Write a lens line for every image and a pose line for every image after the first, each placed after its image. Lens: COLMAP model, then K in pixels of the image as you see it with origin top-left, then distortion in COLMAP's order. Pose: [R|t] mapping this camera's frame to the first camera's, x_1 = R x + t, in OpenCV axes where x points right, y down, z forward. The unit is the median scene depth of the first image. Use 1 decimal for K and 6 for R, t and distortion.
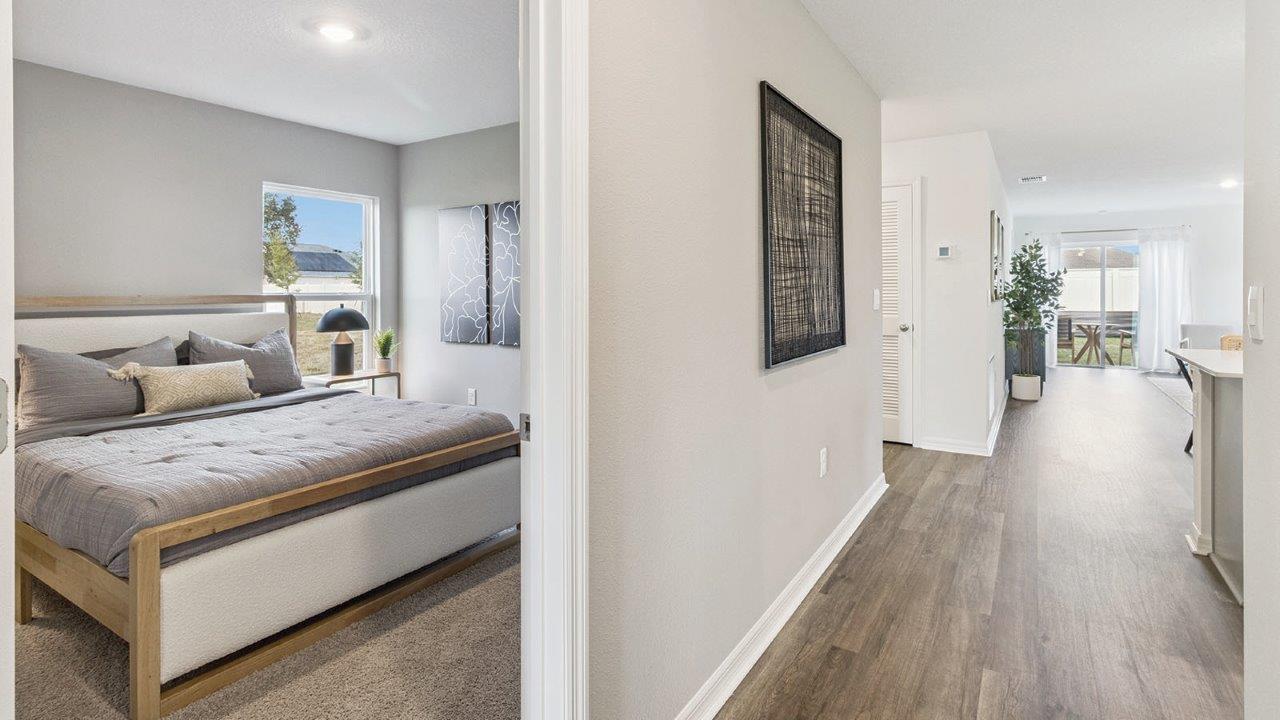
lens RADIAL K [[622.4, 0, 640.2], [0, 622.4, 302.4], [0, 0, 1]] dist [0.002435, 0.000625]
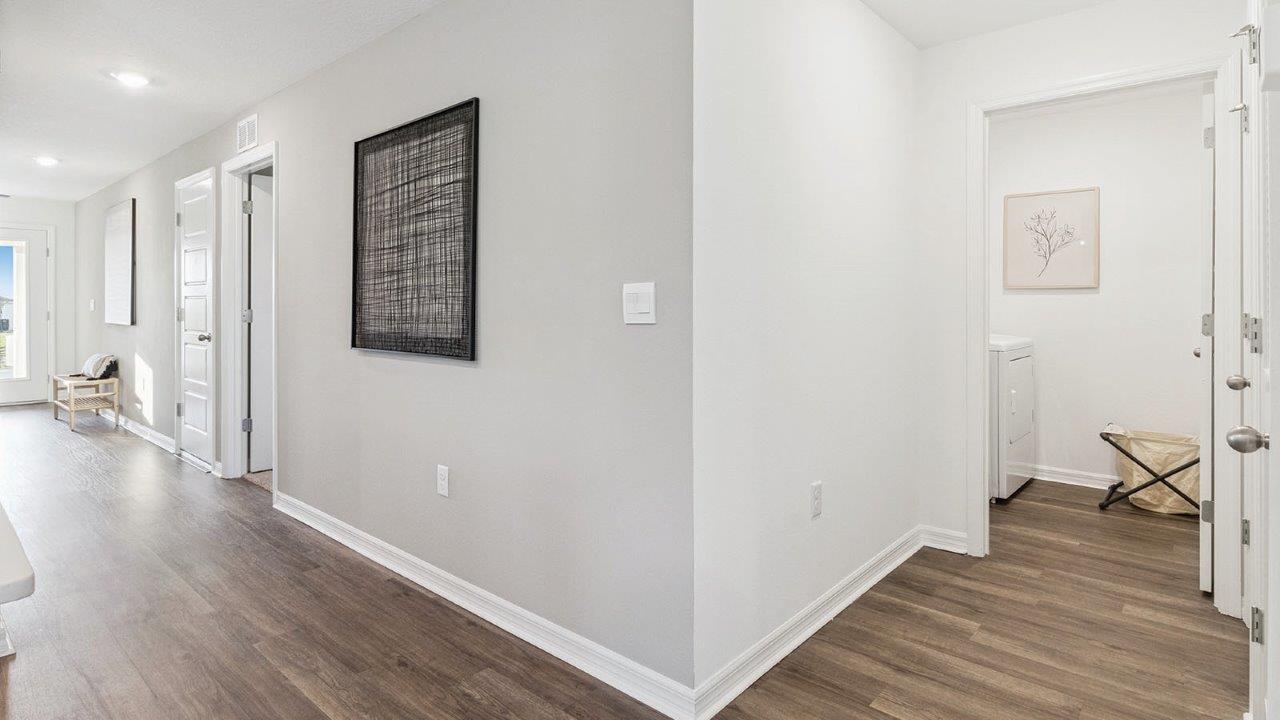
lens RADIAL K [[664.1, 0, 639.2], [0, 664.1, 299.9], [0, 0, 1]] dist [0.000325, 0.000220]
pose [[-0.161177, 0.004935, -0.986913, 0.485318], [-0.008612, 0.999942, 0.006406, -0.005433], [0.986888, 0.009532, -0.161125, 0.581037]]
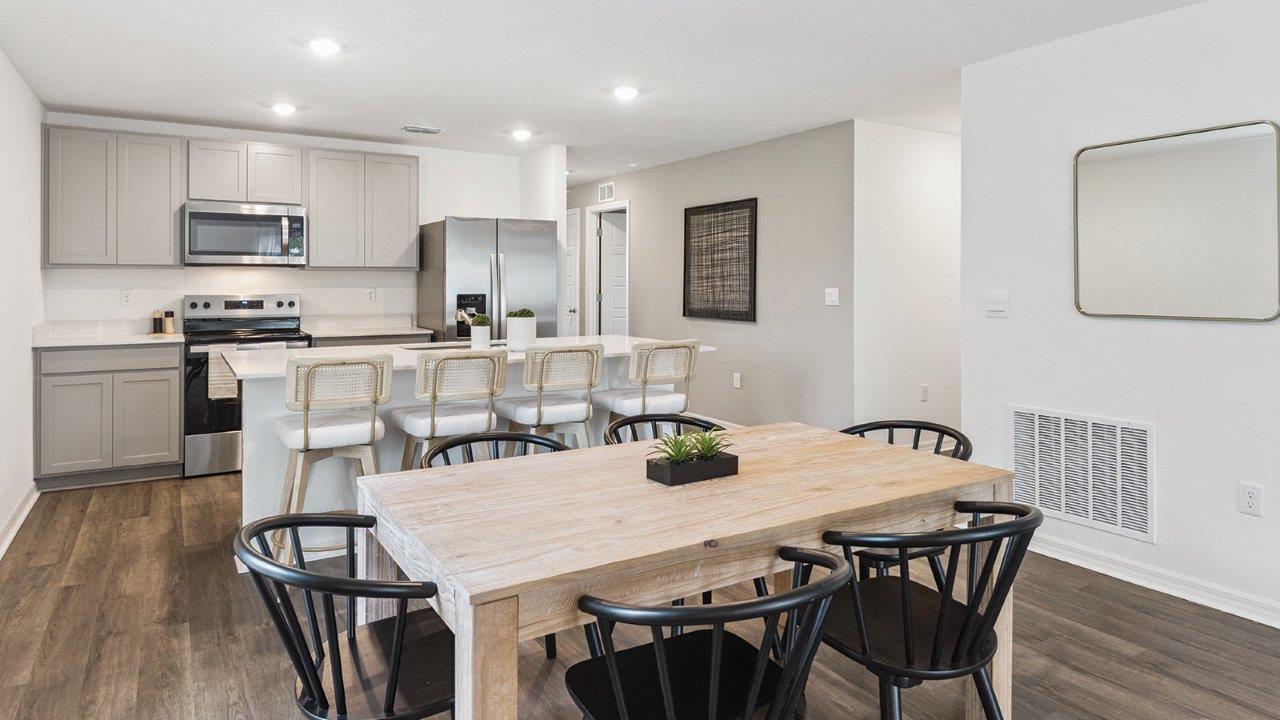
lens RADIAL K [[760.1, 0, 639.6], [0, 760.1, 273.4], [0, 0, 1]] dist [0.000829, 0.000374]
pose [[-0.437438, 0.000375, -0.899248, 0.993843], [-0.007630, 0.999962, 0.004129, -0.027754], [0.899216, 0.008667, -0.437419, 0.698584]]
